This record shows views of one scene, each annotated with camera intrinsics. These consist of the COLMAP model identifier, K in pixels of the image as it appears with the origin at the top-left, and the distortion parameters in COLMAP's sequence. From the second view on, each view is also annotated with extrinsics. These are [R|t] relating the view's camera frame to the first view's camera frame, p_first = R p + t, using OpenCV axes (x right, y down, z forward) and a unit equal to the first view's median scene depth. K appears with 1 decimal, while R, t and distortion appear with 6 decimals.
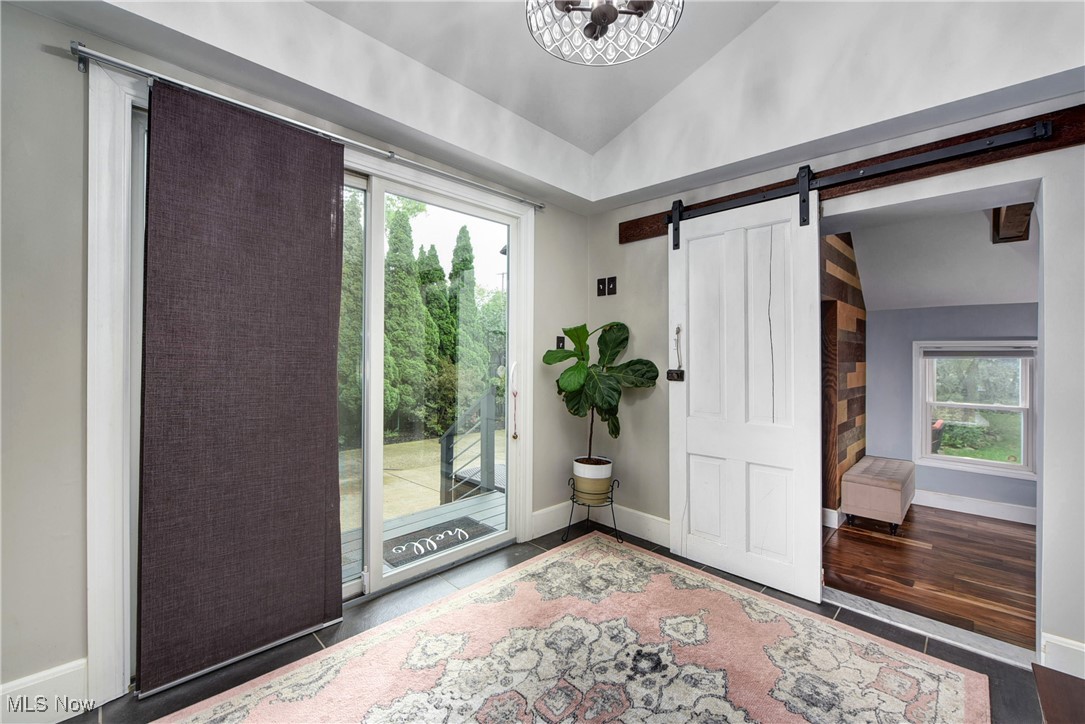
lens RADIAL K [[435.2, 0, 542.5], [0, 435.2, 362.0], [0, 0, 1]] dist [-0.001292, -0.000104]
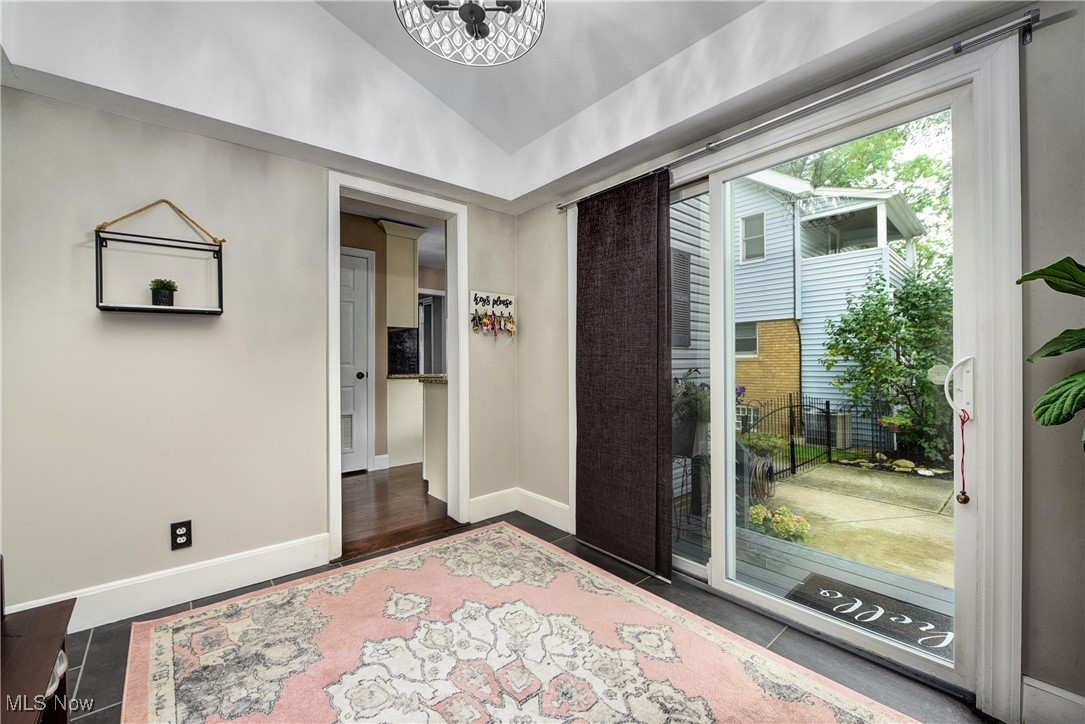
lens RADIAL K [[435.2, 0, 542.5], [0, 435.2, 362.0], [0, 0, 1]] dist [-0.001292, -0.000104]
pose [[-0.070992, 0.004416, -0.997467, 0.750544], [-0.000916, 0.999989, 0.004492, 0.005055], [0.997476, 0.001233, -0.070987, 0.793277]]
